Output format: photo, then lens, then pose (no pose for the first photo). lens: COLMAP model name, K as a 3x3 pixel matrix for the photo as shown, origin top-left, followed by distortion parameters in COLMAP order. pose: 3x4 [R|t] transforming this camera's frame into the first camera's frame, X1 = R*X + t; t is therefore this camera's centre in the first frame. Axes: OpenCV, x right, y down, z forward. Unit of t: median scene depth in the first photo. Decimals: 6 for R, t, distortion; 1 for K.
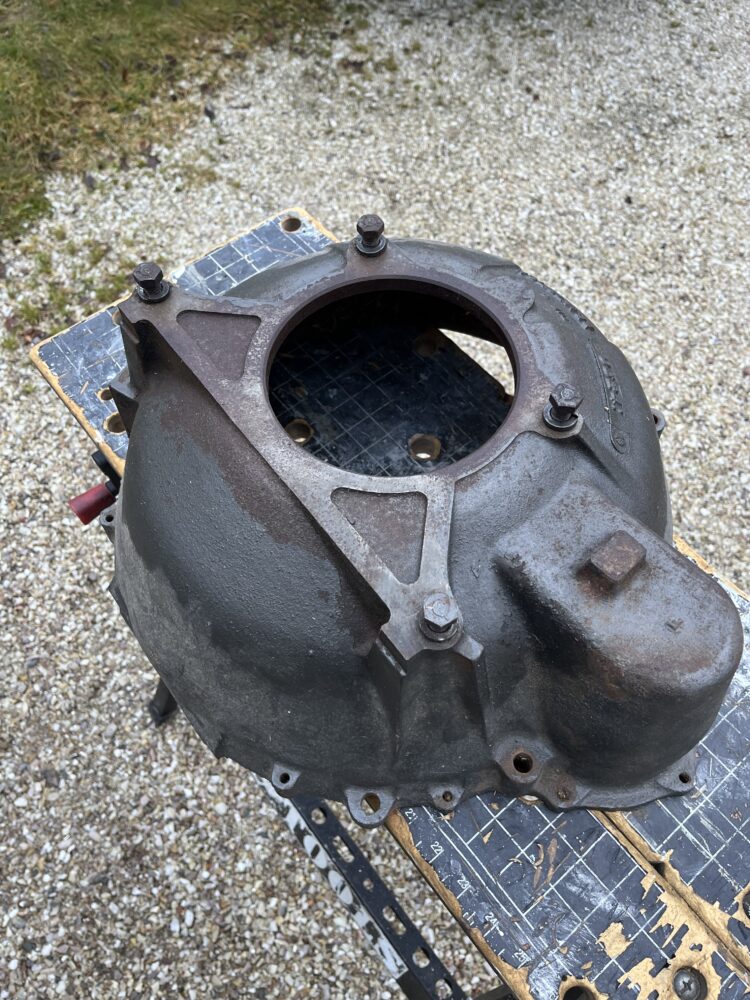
lens RADIAL K [[747.7, 0, 377.8], [0, 747.7, 502.5], [0, 0, 1]] dist [0.078971, -0.127005]
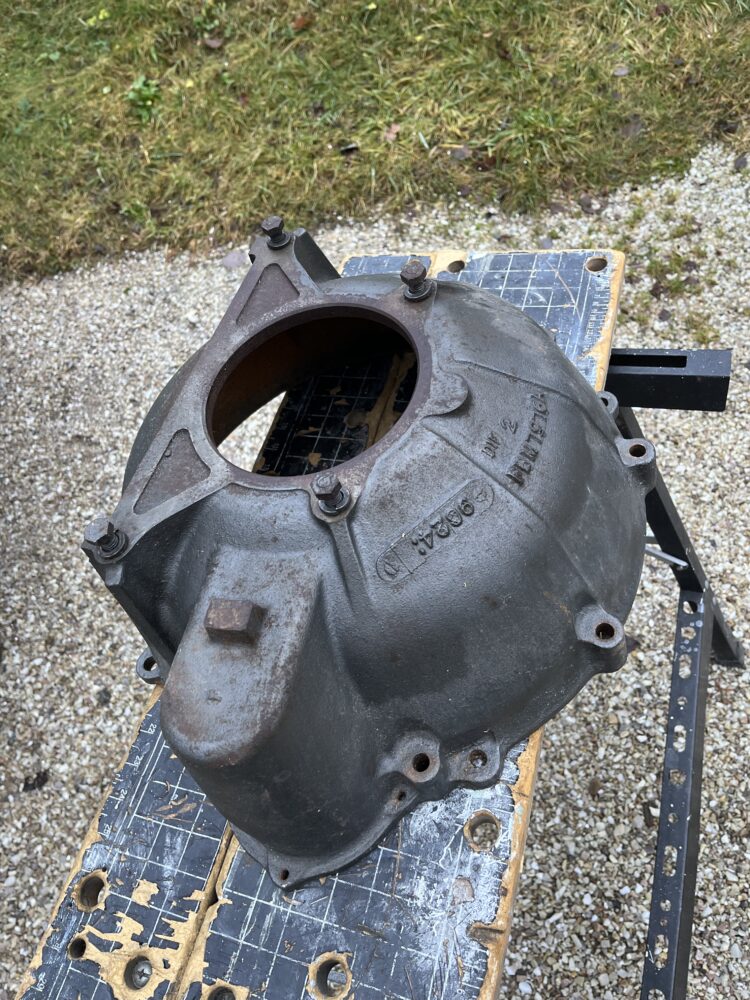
lens RADIAL K [[747.7, 0, 377.8], [0, 747.7, 502.5], [0, 0, 1]] dist [0.078971, -0.127005]
pose [[0.550814, 0.610168, -0.569472, 0.629304], [-0.574212, 0.772206, 0.271991, -0.307285], [0.605710, 0.177181, 0.775707, 0.173902]]
